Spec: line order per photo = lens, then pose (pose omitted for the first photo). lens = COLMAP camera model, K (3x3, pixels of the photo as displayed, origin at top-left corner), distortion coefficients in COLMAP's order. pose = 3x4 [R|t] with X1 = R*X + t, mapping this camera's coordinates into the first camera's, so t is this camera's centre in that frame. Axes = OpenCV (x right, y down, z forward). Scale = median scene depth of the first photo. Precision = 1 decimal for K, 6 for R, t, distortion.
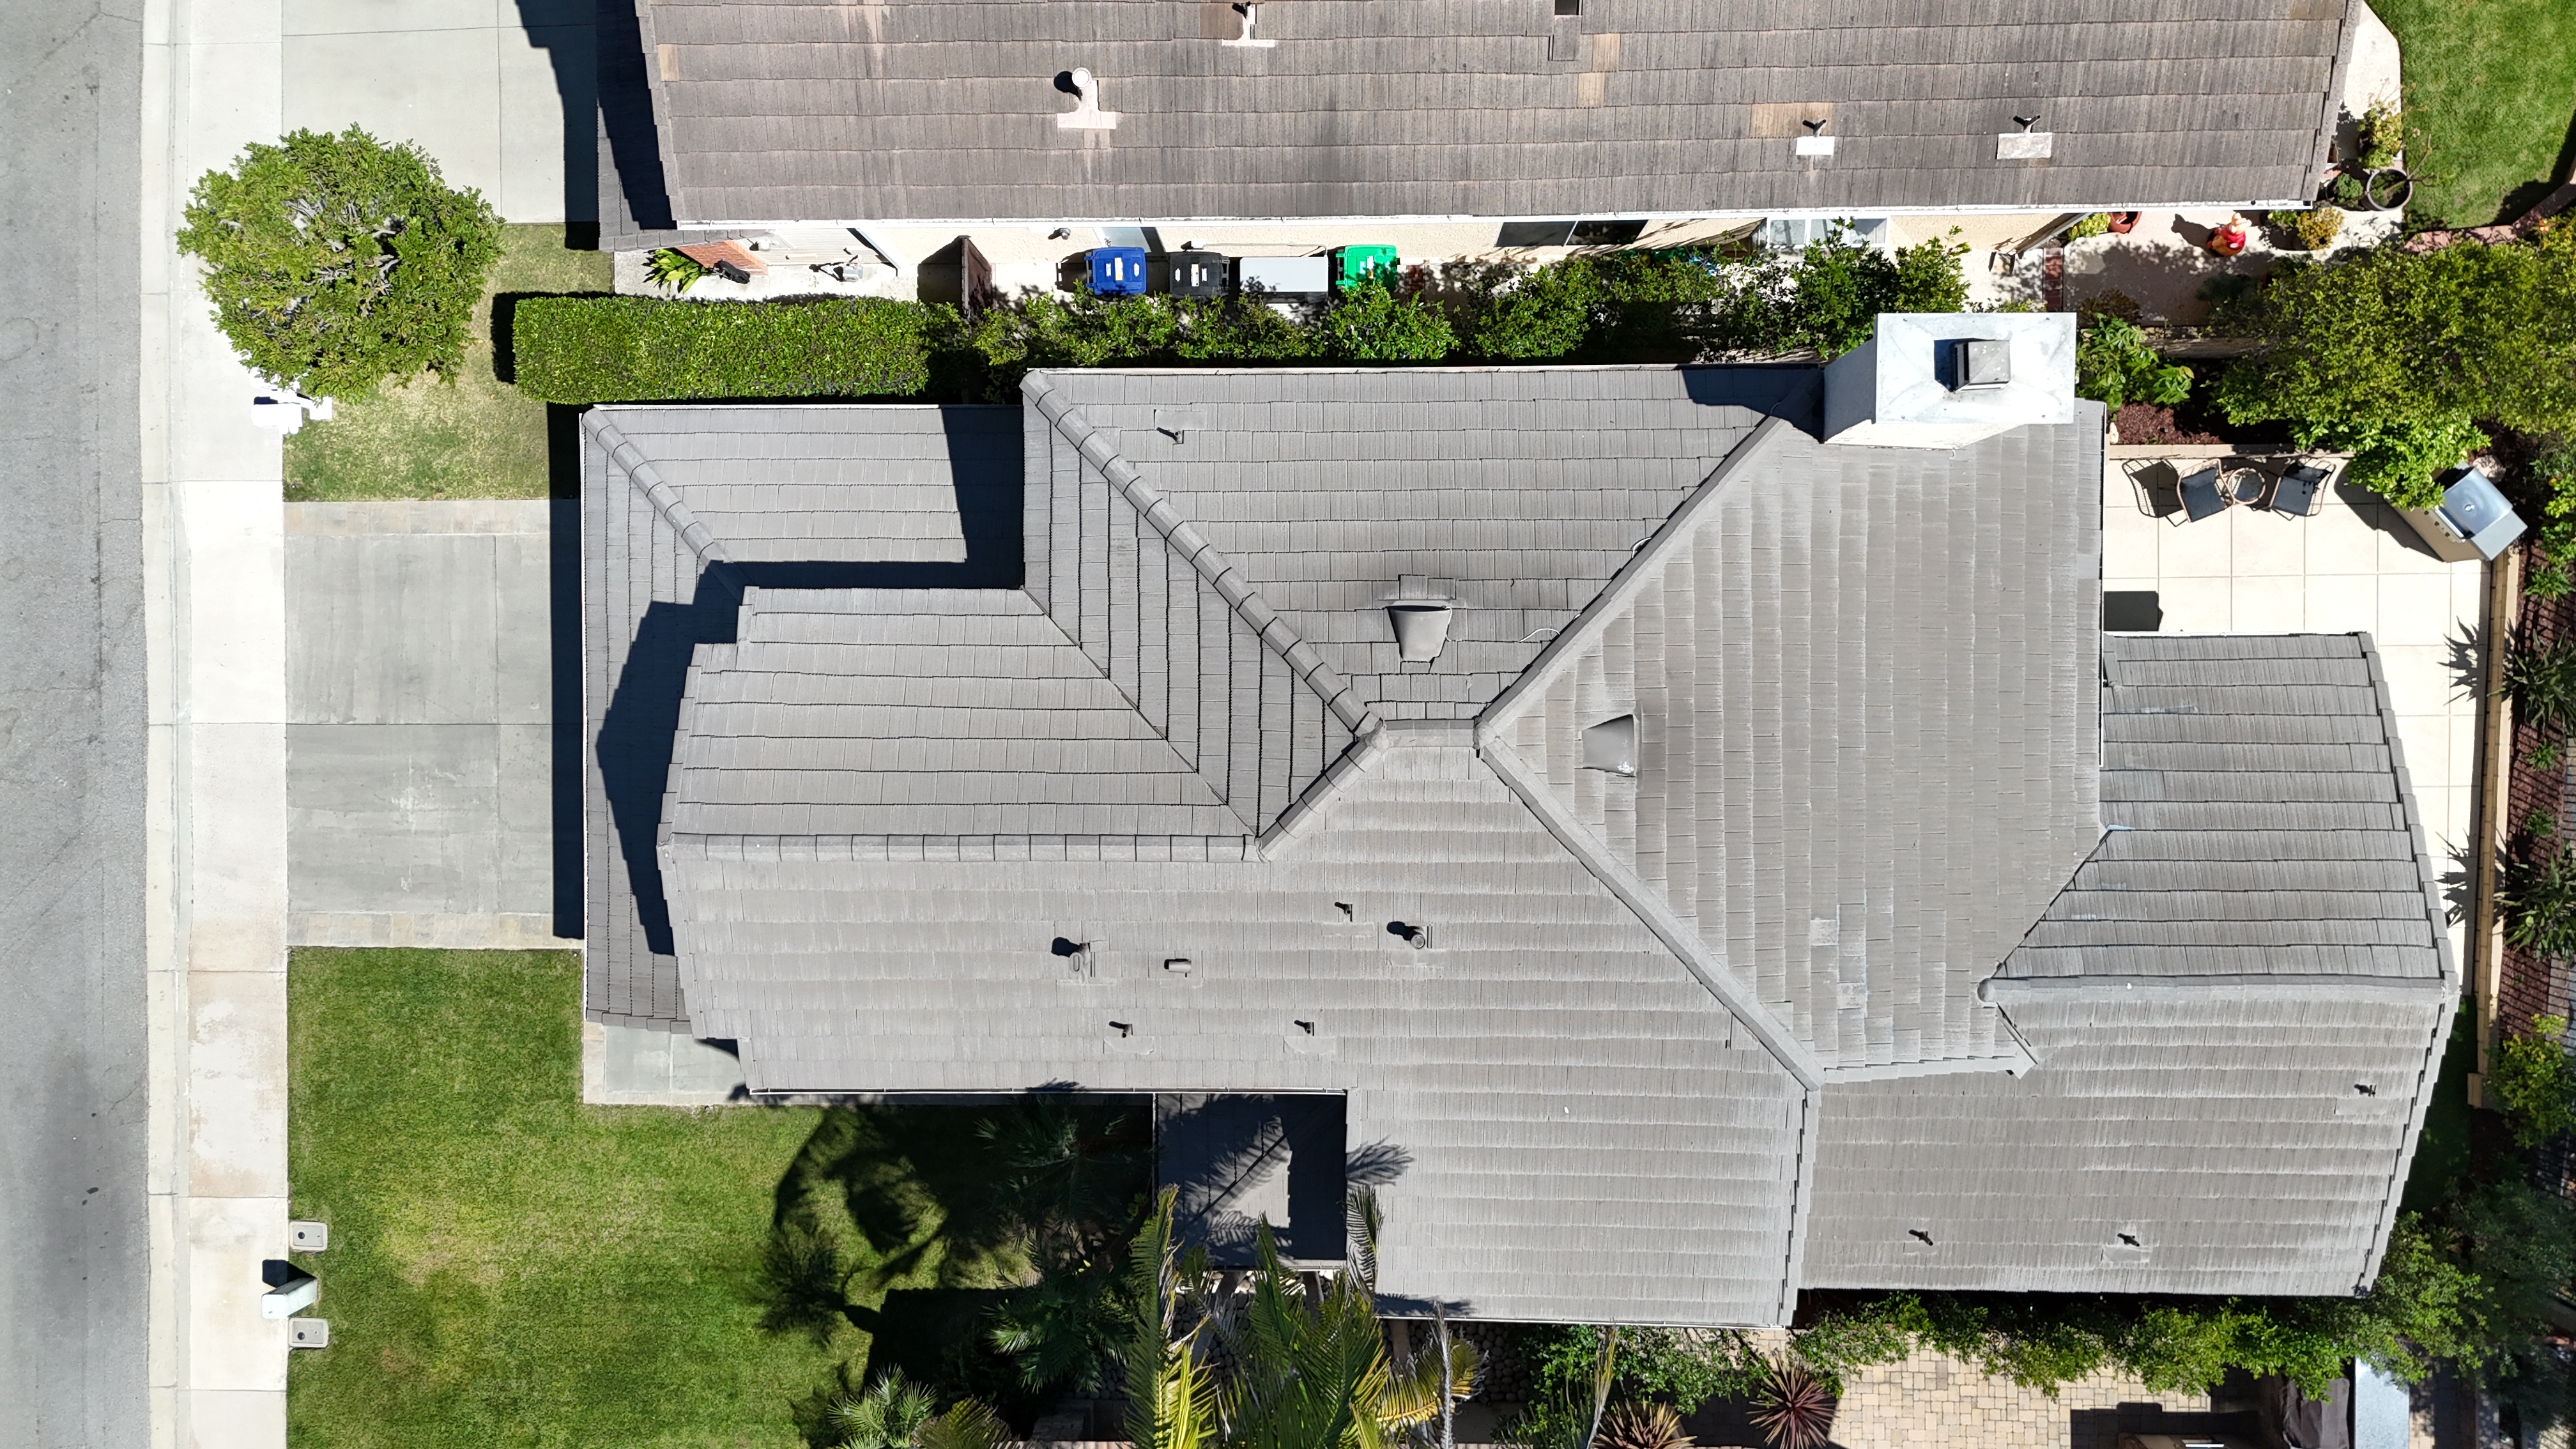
lens RADIAL K [[1893.4, 0, 1283.4], [0, 1893.4, 724.2], [0, 0, 1]] dist [0.085503, -0.090980]
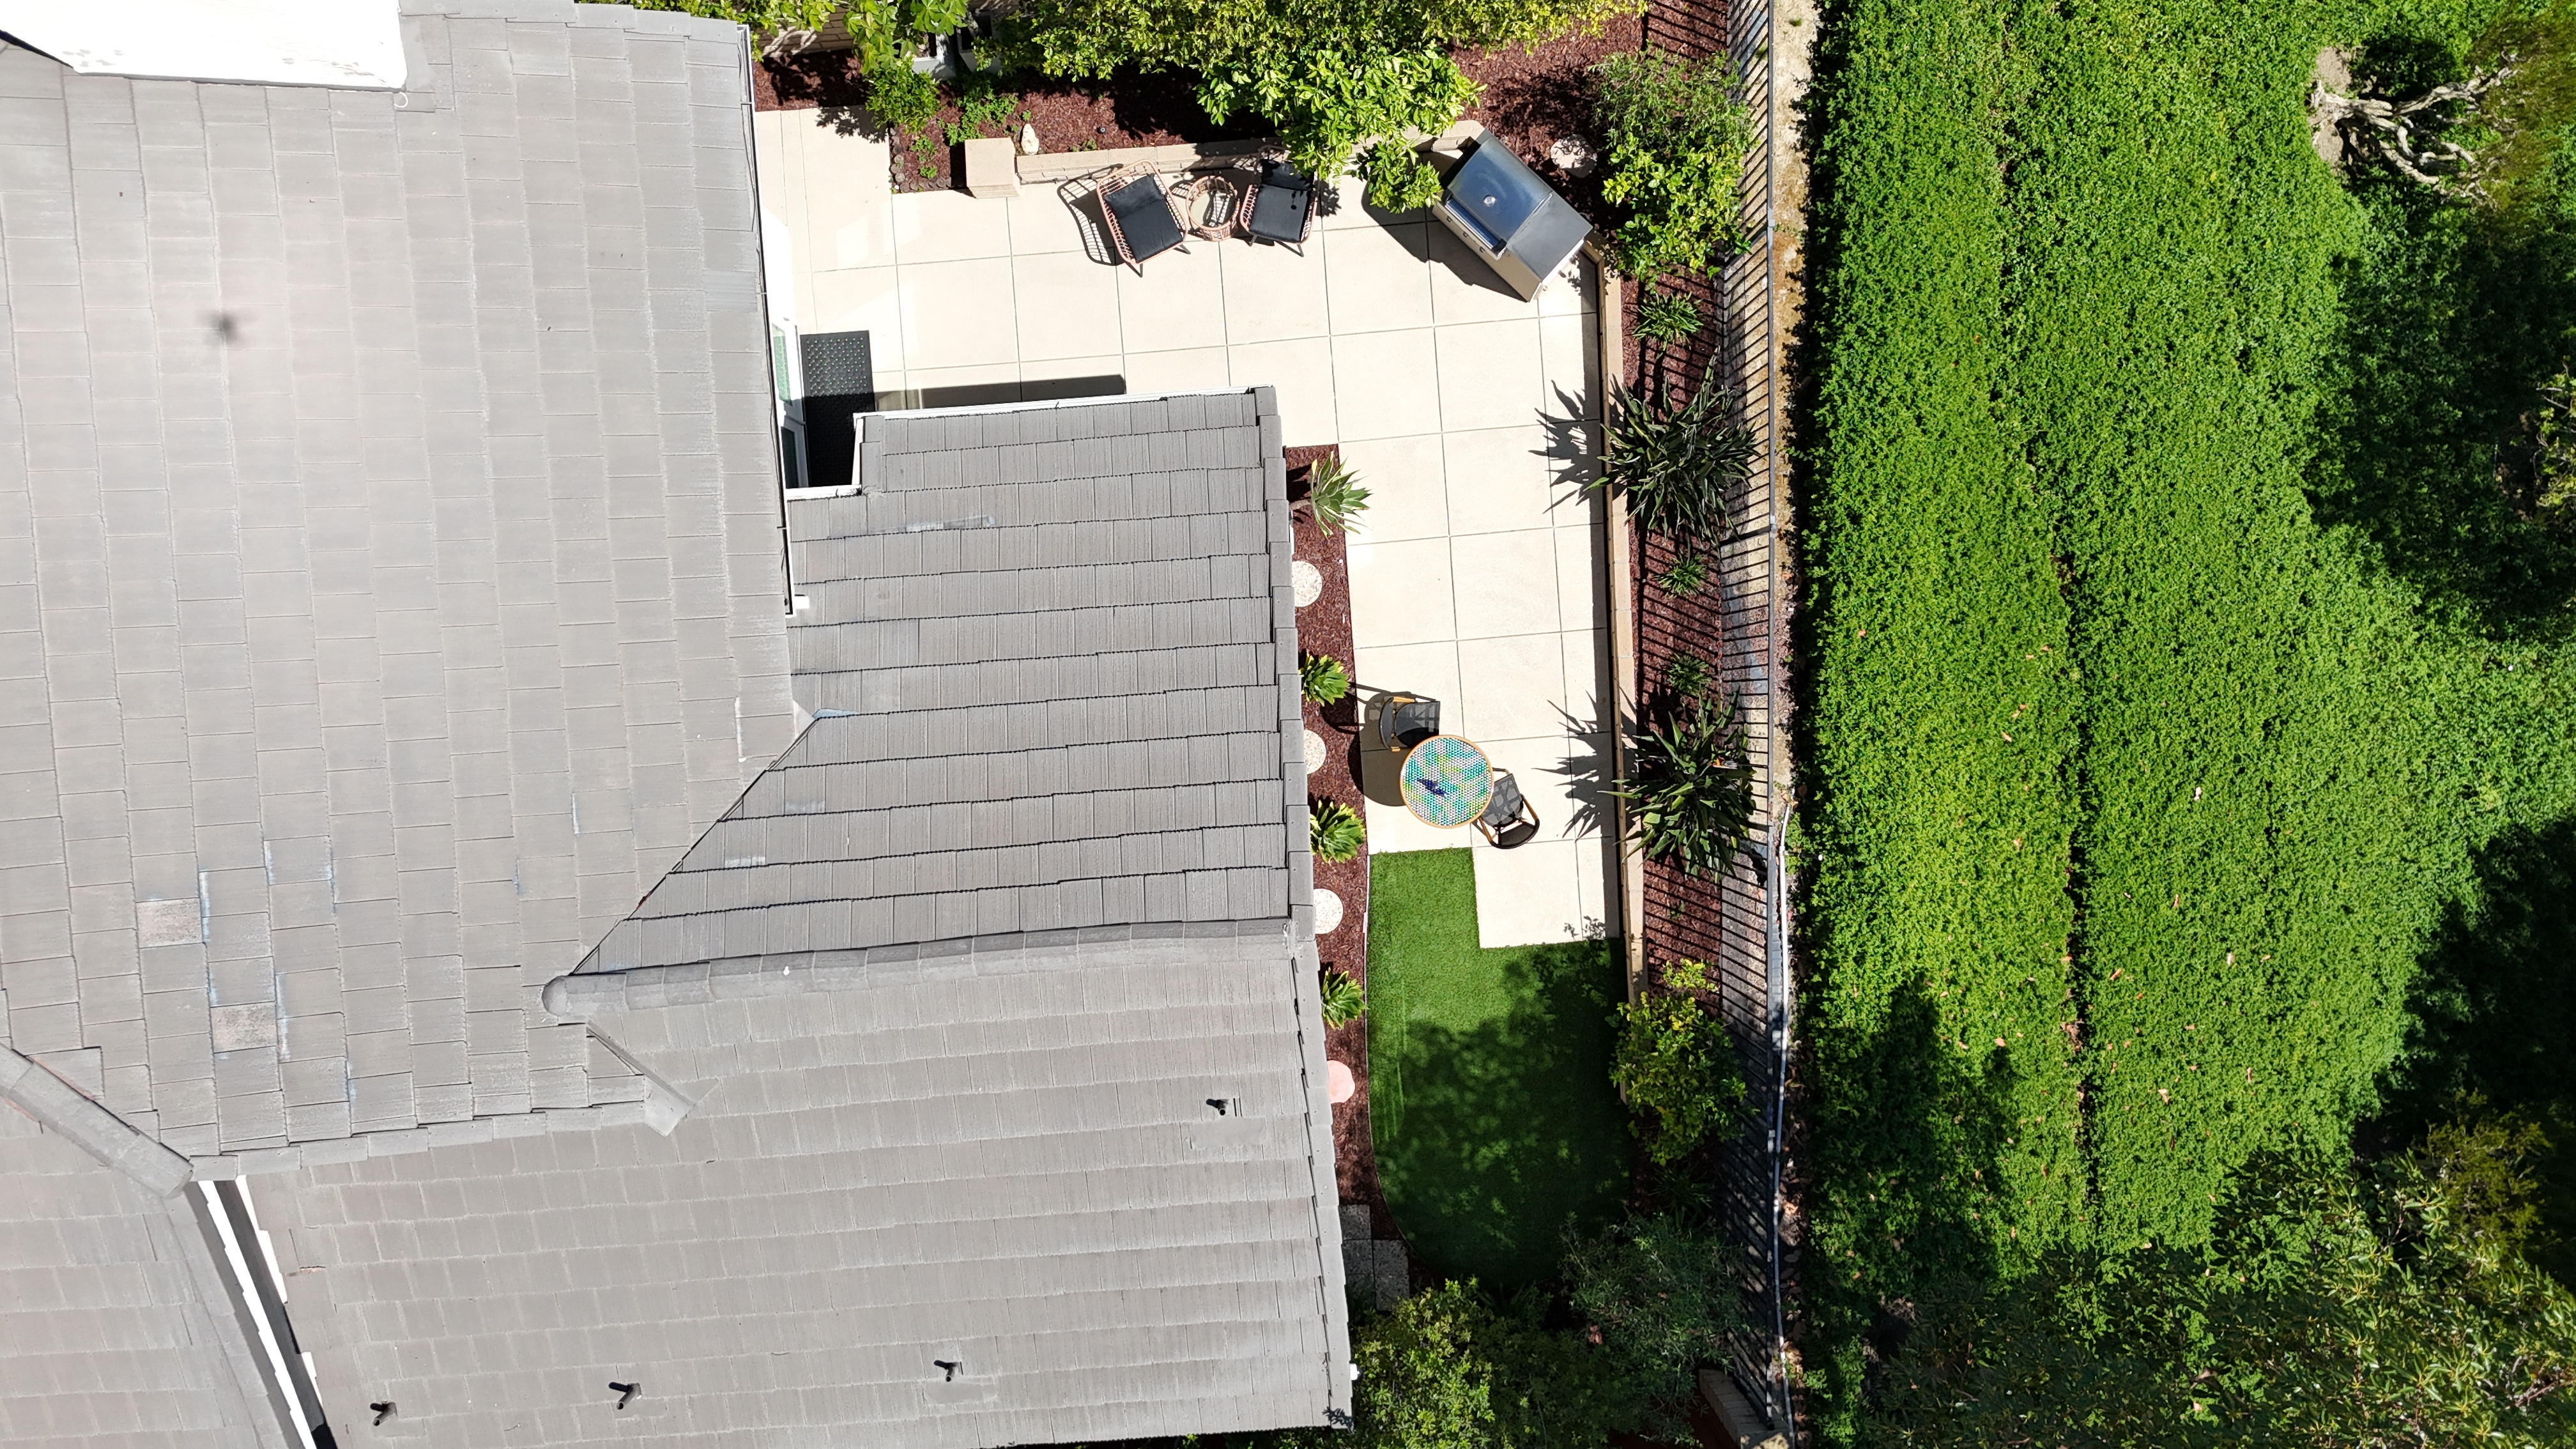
lens RADIAL K [[1893.4, 0, 1288.9], [0, 1893.4, 723.0], [0, 0, 1]] dist [0.085503, -0.090980]
pose [[0.997400, -0.071040, 0.012103, 0.503015], [0.071144, 0.997430, -0.008425, 0.063575], [-0.011473, 0.009264, 0.999891, 0.336553]]
